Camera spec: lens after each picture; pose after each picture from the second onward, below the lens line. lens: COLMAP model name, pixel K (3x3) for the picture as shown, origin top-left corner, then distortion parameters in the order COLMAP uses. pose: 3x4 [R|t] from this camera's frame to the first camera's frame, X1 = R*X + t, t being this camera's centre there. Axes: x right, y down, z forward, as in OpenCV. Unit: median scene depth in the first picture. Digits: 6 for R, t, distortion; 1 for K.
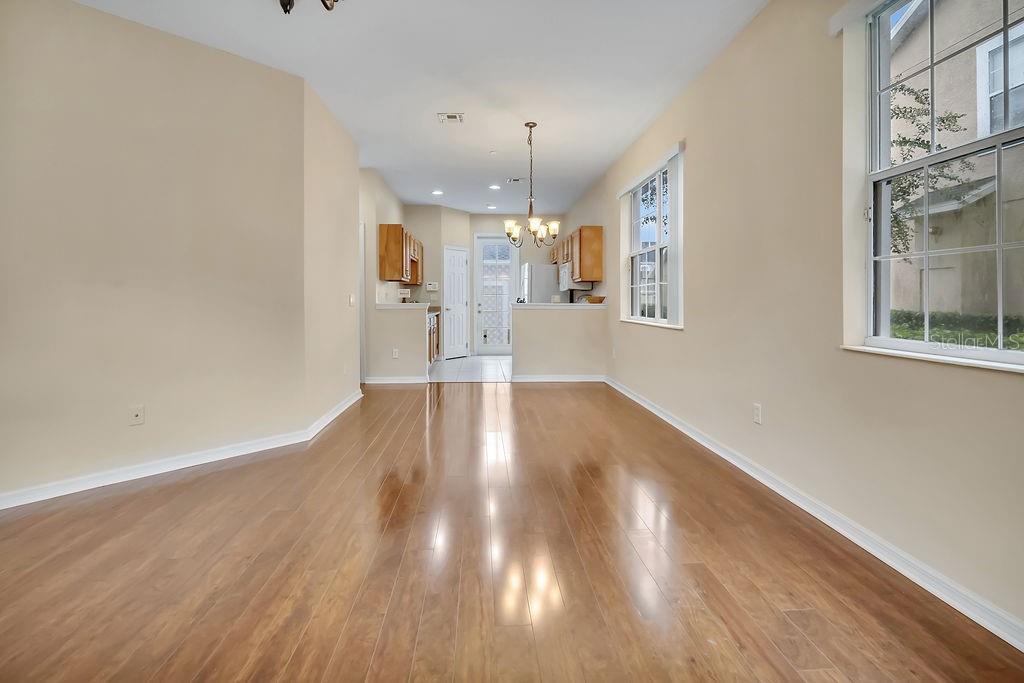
lens RADIAL K [[483.3, 0, 499.2], [0, 483.3, 315.0], [0, 0, 1]] dist [-0.010330, 0.001318]
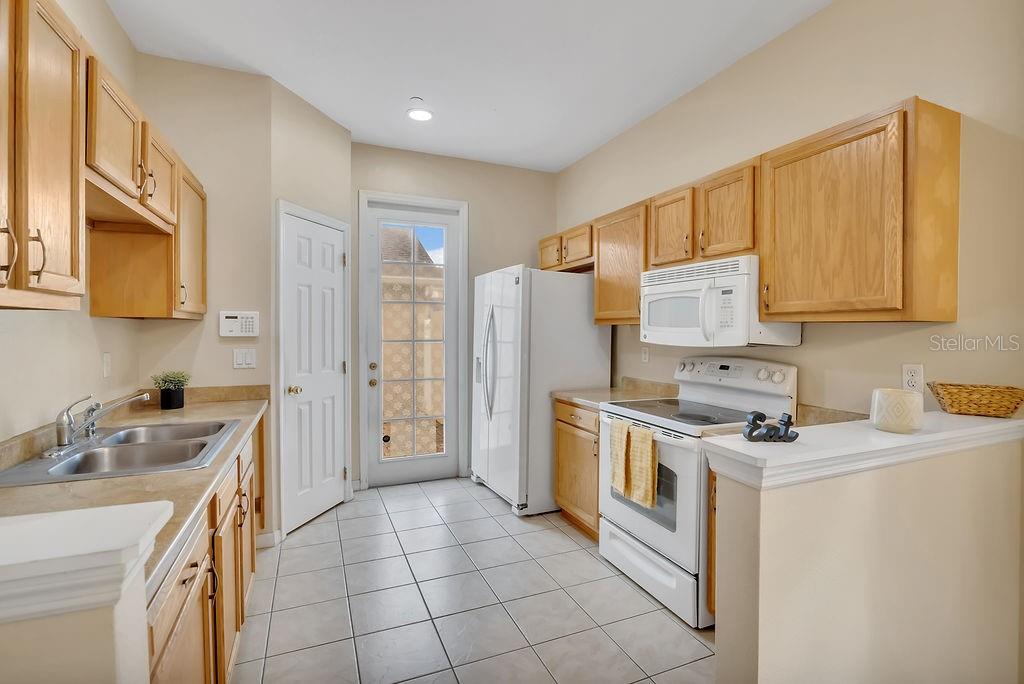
lens RADIAL K [[483.3, 0, 525.1], [0, 483.3, 339.3], [0, 0, 1]] dist [-0.010330, 0.001318]
pose [[0.931166, -0.005060, 0.364562, -0.088021], [0.007490, 0.999958, -0.005252, -0.051063], [-0.364520, 0.007621, 0.931164, 0.707259]]
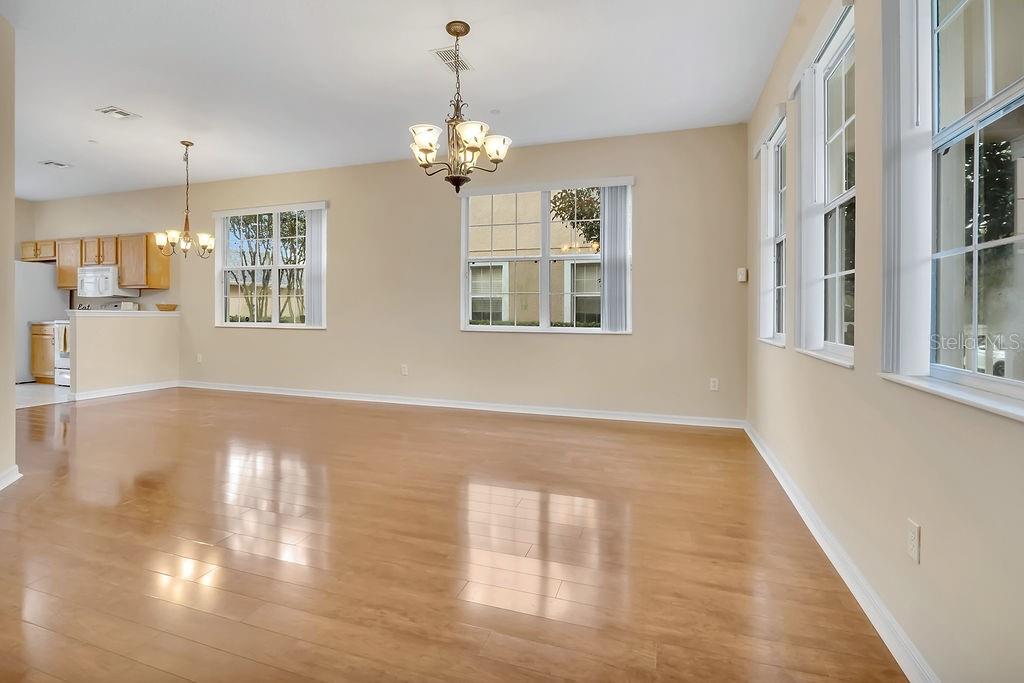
lens RADIAL K [[483.3, 0, 495.6], [0, 483.3, 320.2], [0, 0, 1]] dist [-0.010330, 0.001318]
pose [[0.386993, -0.008129, 0.922047, -0.385158], [0.017907, 0.999839, 0.001299, 0.005398], [-0.921909, 0.016008, 0.387077, -0.022022]]
